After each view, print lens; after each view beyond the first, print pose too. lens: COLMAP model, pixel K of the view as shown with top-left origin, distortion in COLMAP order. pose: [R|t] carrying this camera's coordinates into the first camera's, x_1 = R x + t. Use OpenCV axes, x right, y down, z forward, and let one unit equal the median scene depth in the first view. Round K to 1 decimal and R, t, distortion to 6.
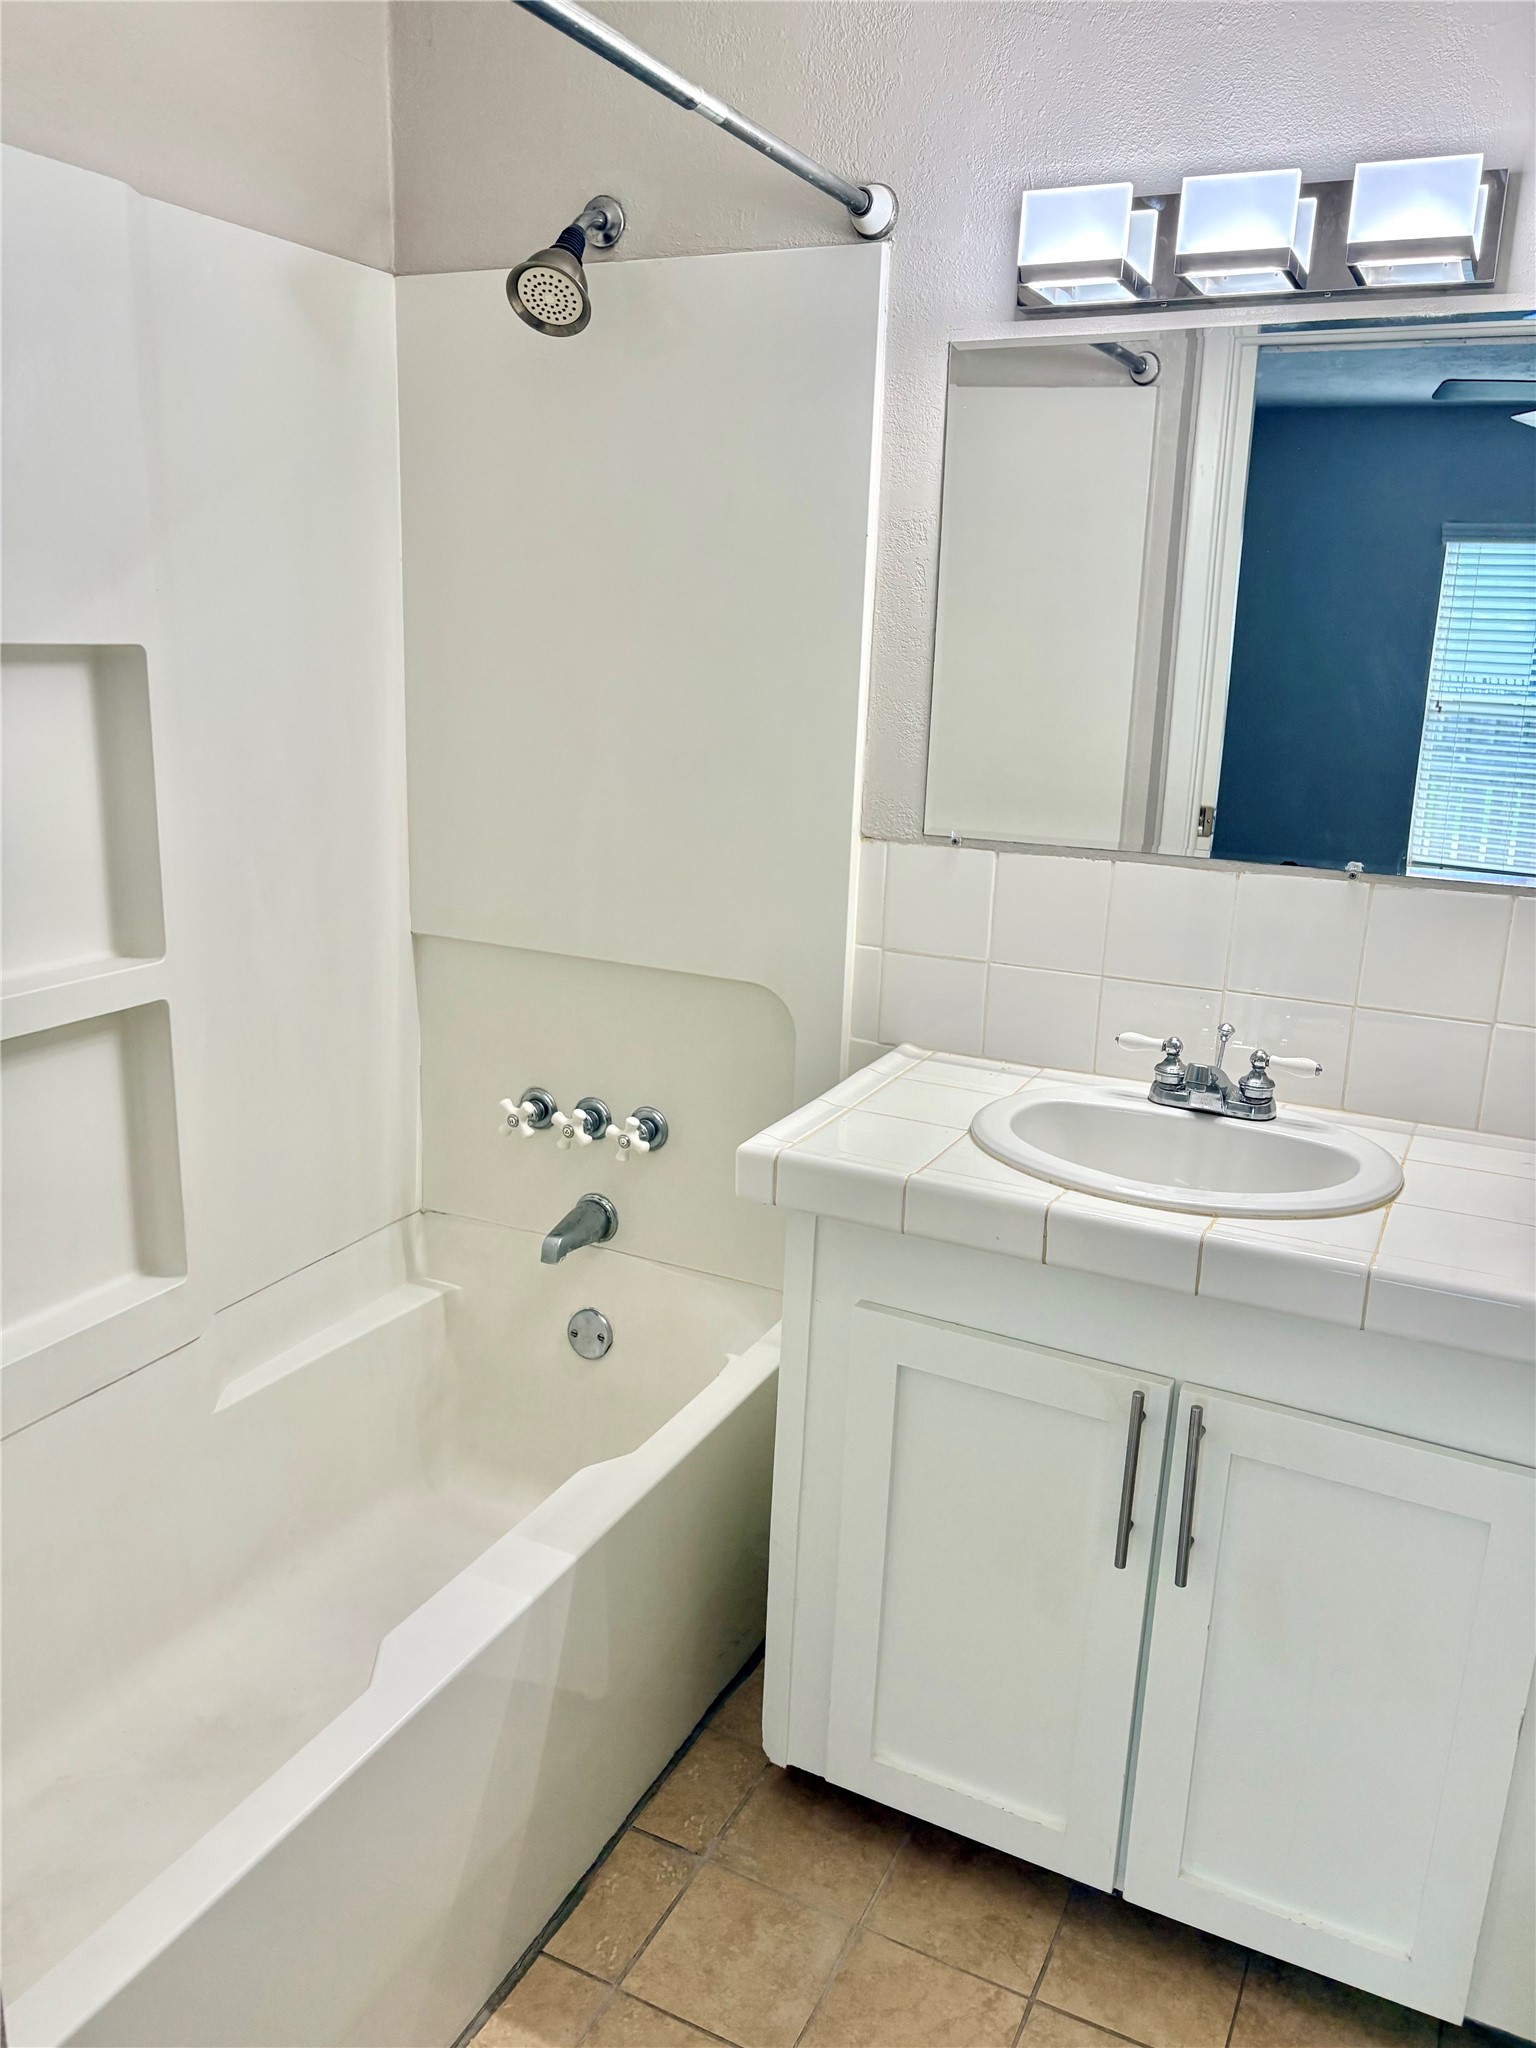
lens RADIAL K [[1560.7, 0, 750.6], [0, 1560.7, 1016.8], [0, 0, 1]] dist [0.133599, -0.120355]
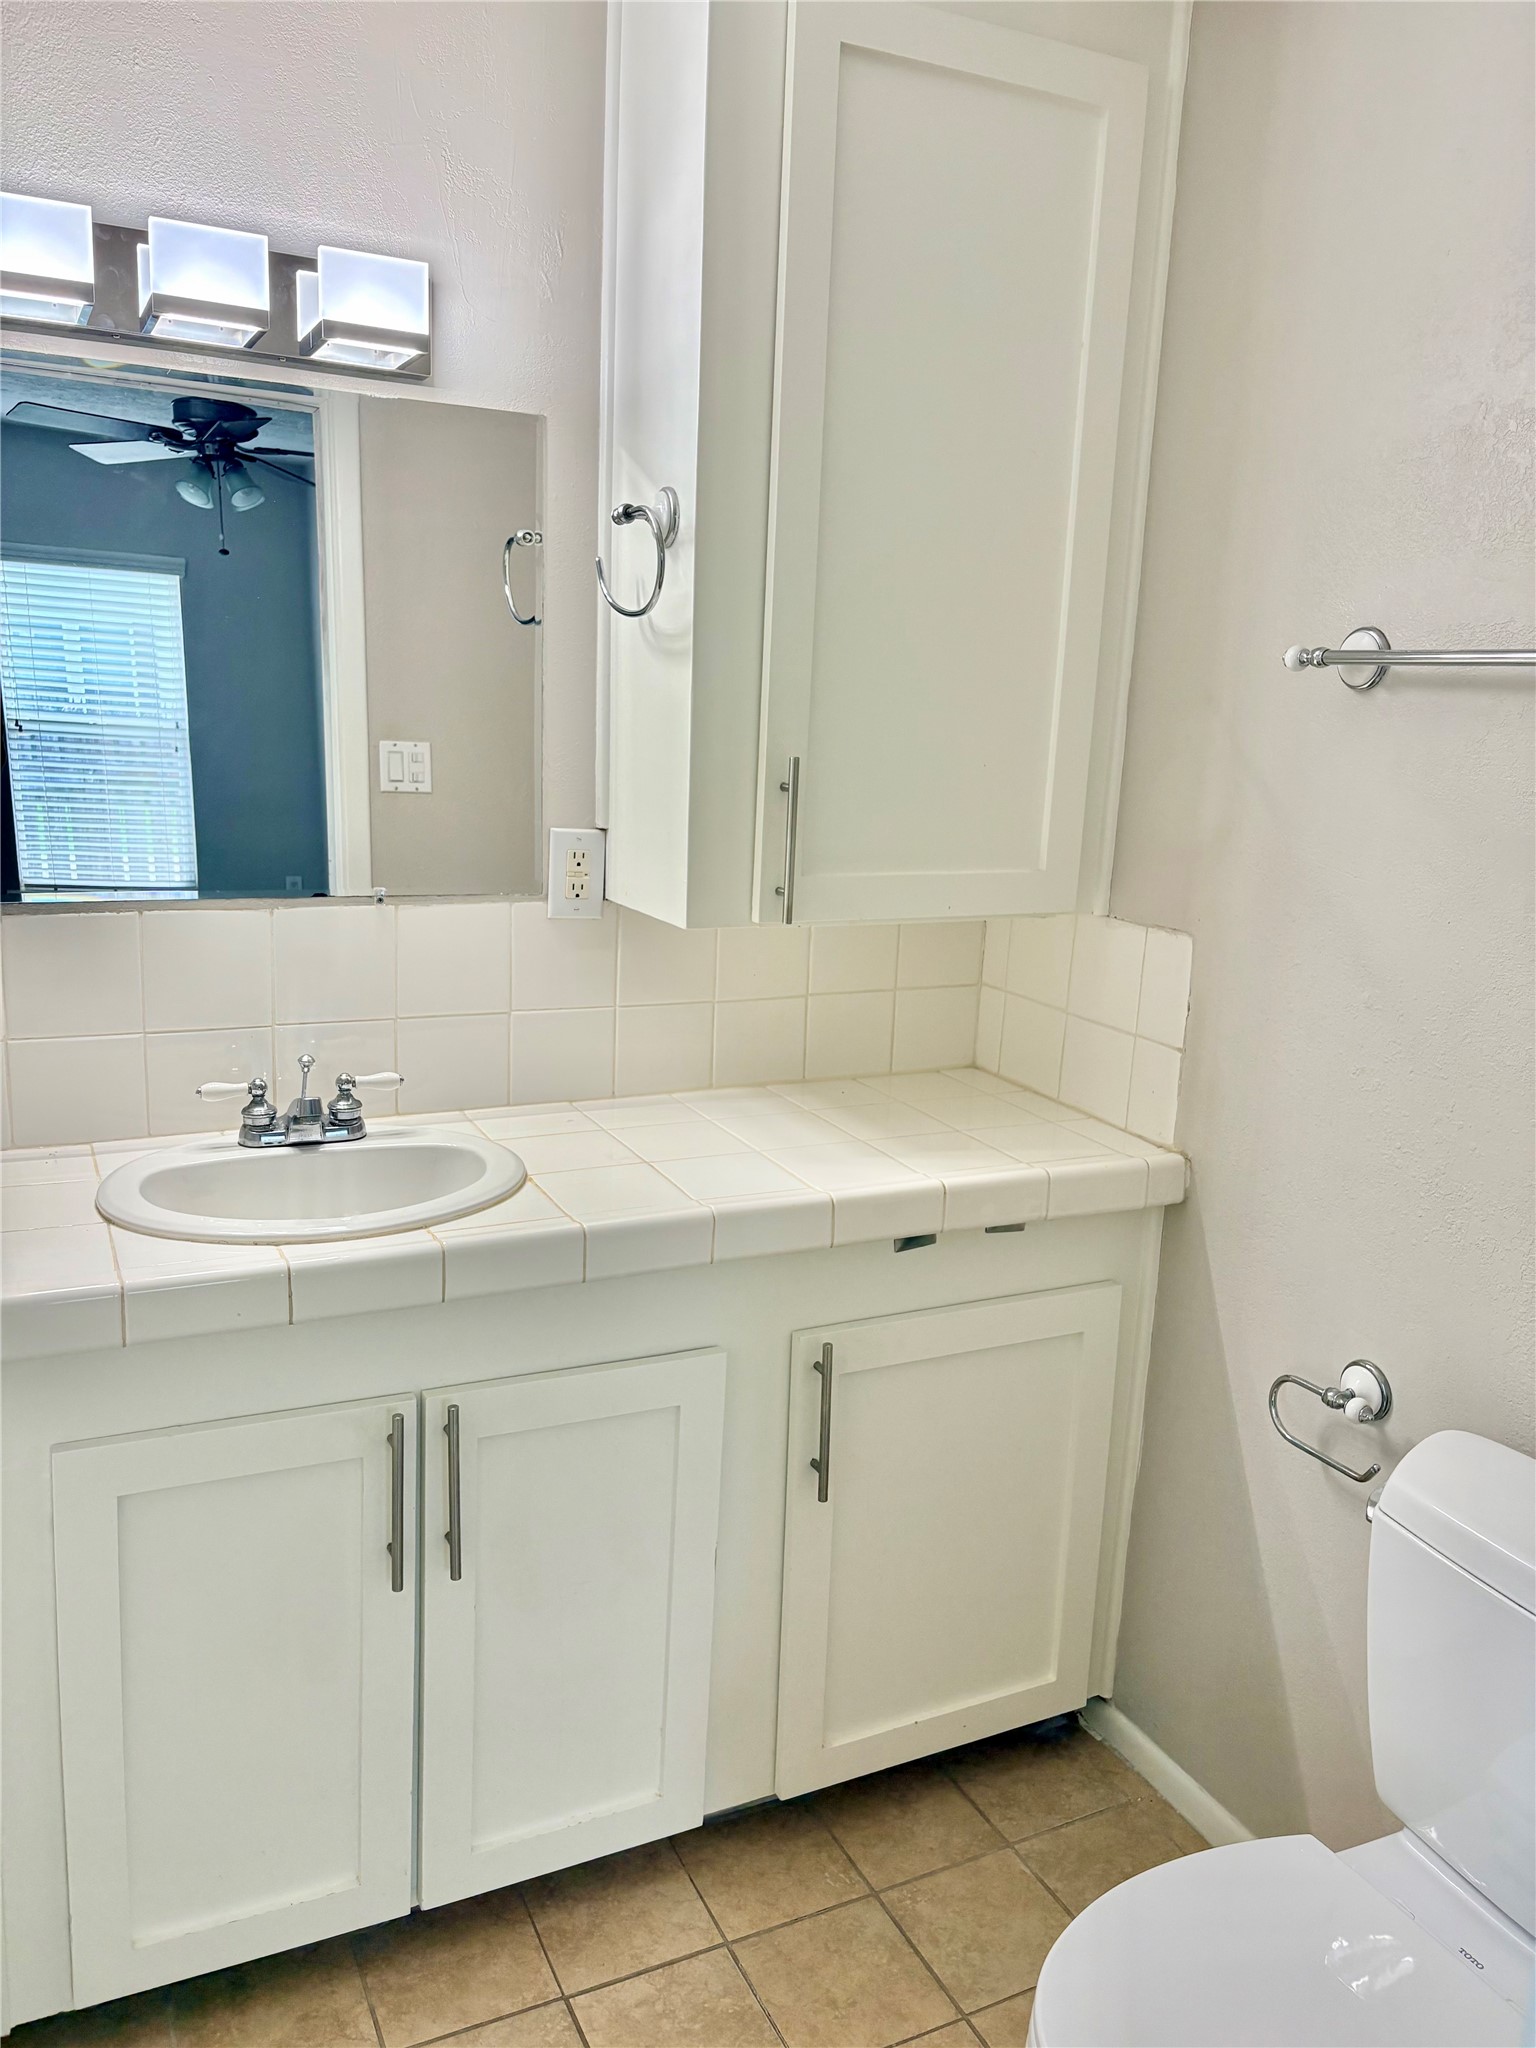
lens RADIAL K [[1560.7, 0, 750.6], [0, 1560.7, 1016.8], [0, 0, 1]] dist [0.133599, -0.120355]
pose [[0.634418, -0.163543, 0.755492, -0.302216], [0.175026, 0.982371, 0.065680, -0.038914], [-0.752915, 0.090562, 0.651858, 0.119243]]
